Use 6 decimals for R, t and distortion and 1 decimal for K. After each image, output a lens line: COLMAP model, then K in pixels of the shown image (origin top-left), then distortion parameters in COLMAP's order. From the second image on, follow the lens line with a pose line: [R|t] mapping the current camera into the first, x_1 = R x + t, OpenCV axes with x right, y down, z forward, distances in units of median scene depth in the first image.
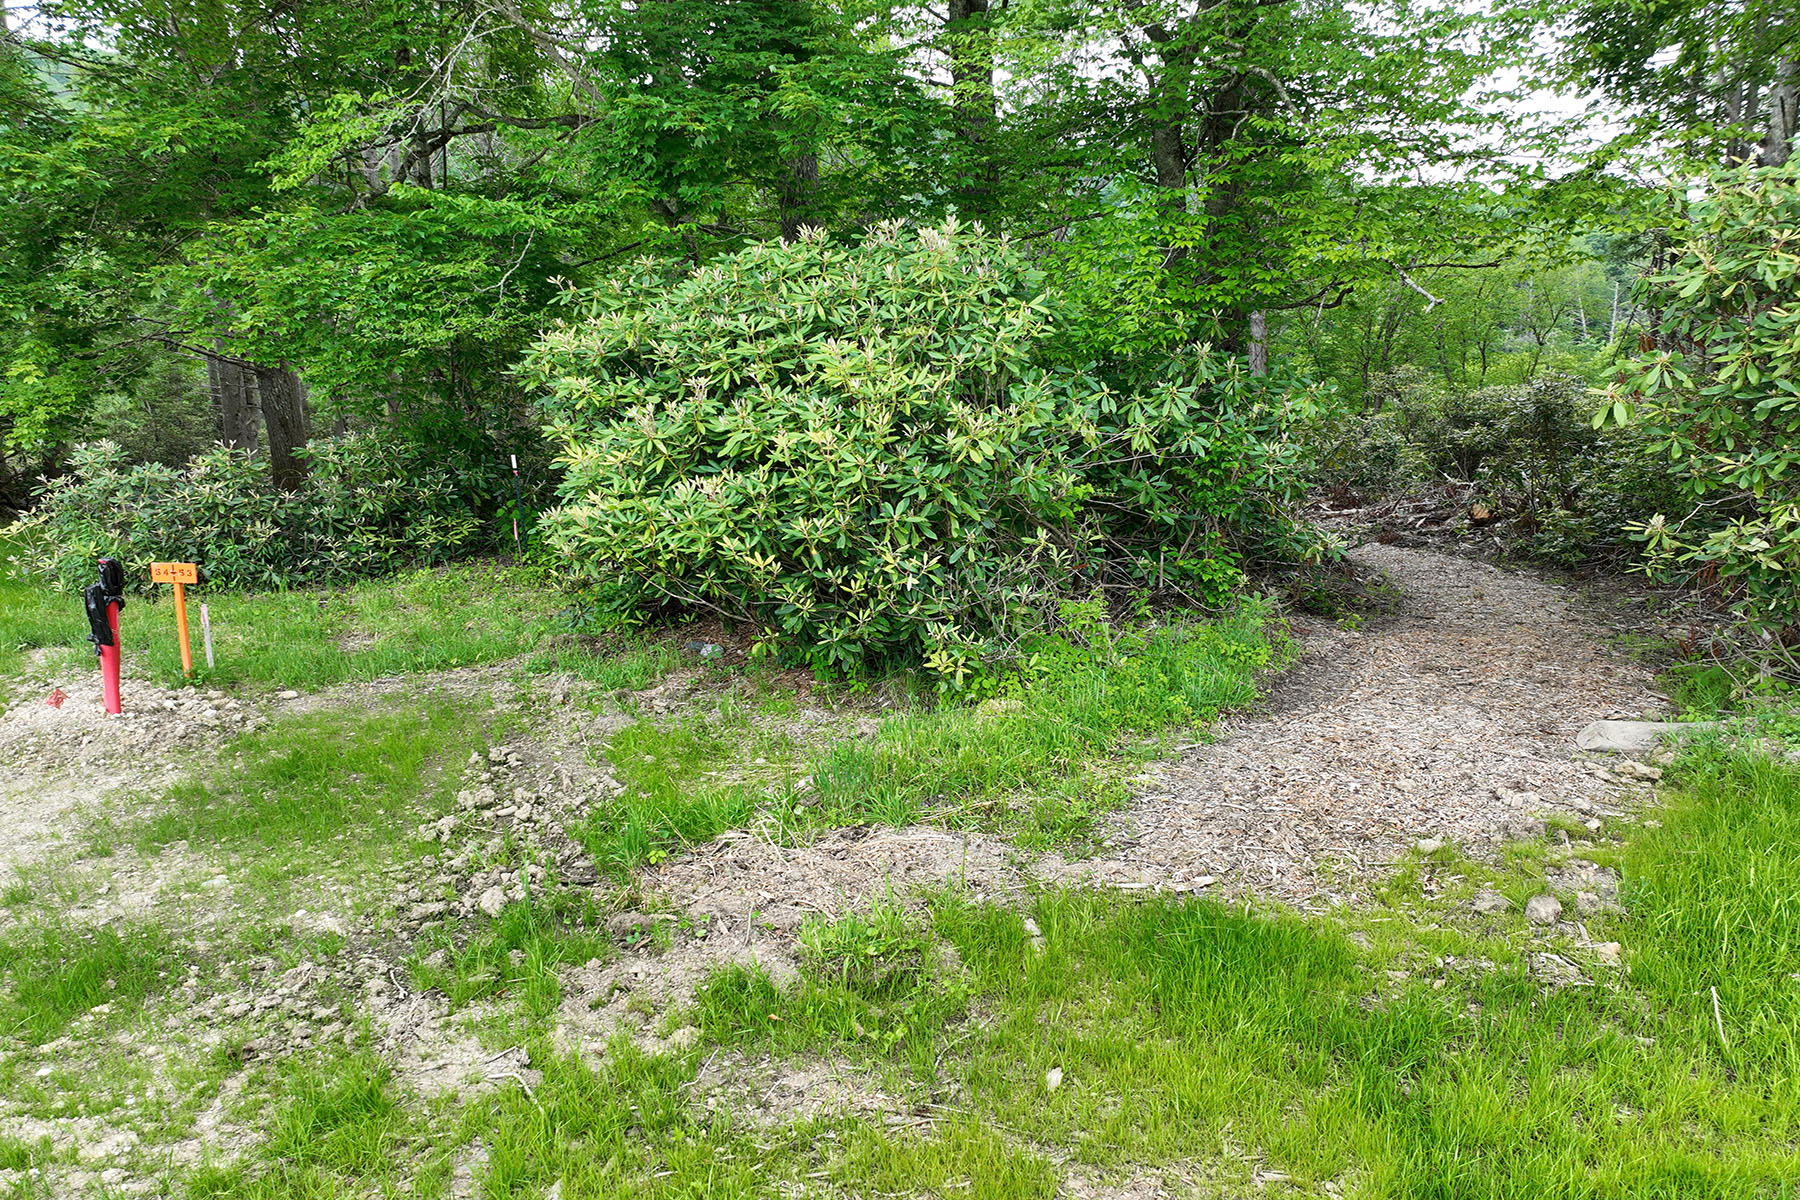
lens RADIAL K [[1268.7, 0, 894.8], [0, 1268.7, 601.6], [0, 0, 1]] dist [0.008432, 0.011412]
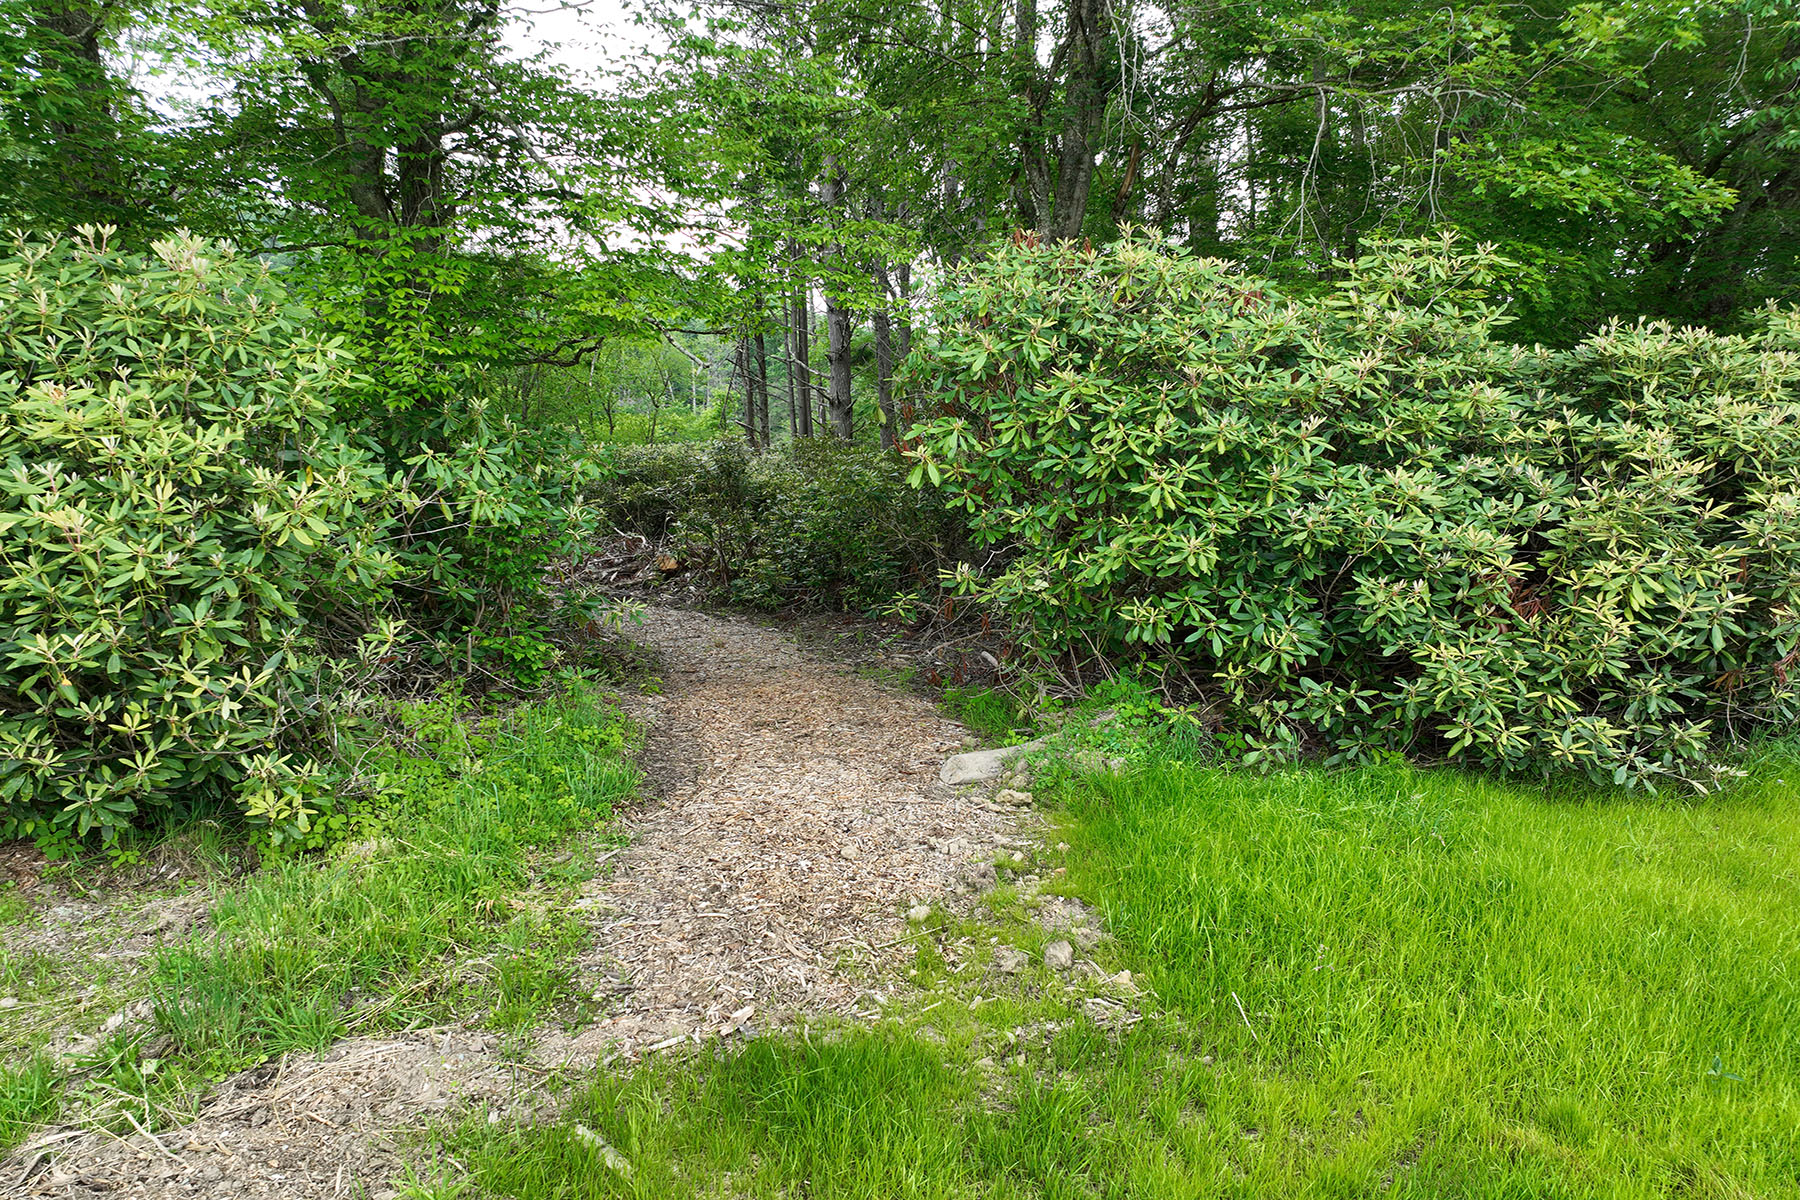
lens RADIAL K [[1268.7, 0, 894.8], [0, 1268.7, 601.6], [0, 0, 1]] dist [0.008432, 0.011412]
pose [[0.784691, -0.074298, 0.615418, -0.131232], [0.101224, 0.994823, -0.008965, -0.029951], [-0.611566, 0.069330, 0.788150, 0.157058]]
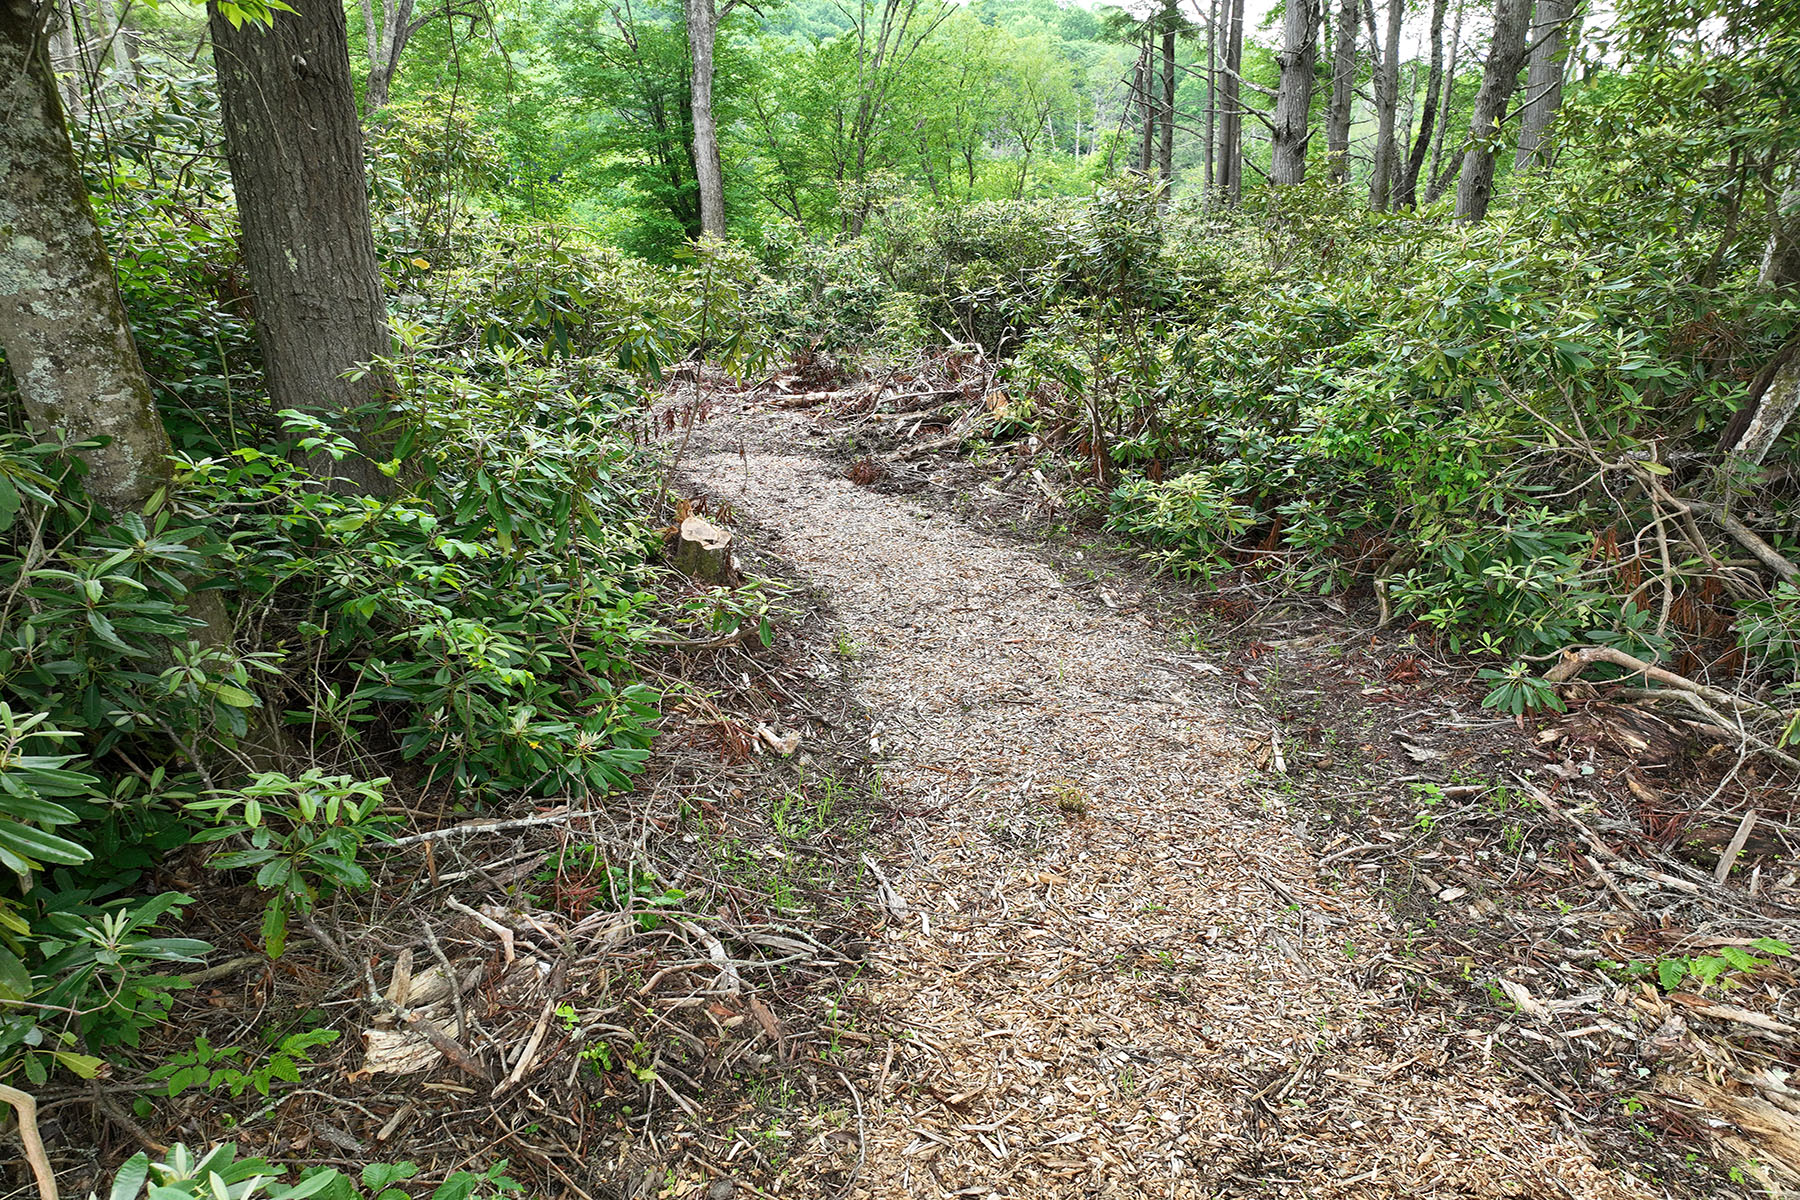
lens RADIAL K [[1268.7, 0, 894.8], [0, 1268.7, 601.6], [0, 0, 1]] dist [0.008432, 0.011412]
pose [[0.929497, -0.111802, 0.351477, 0.551200], [0.062371, 0.986872, 0.148974, -0.222358], [-0.363519, -0.116548, 0.924268, 1.307782]]
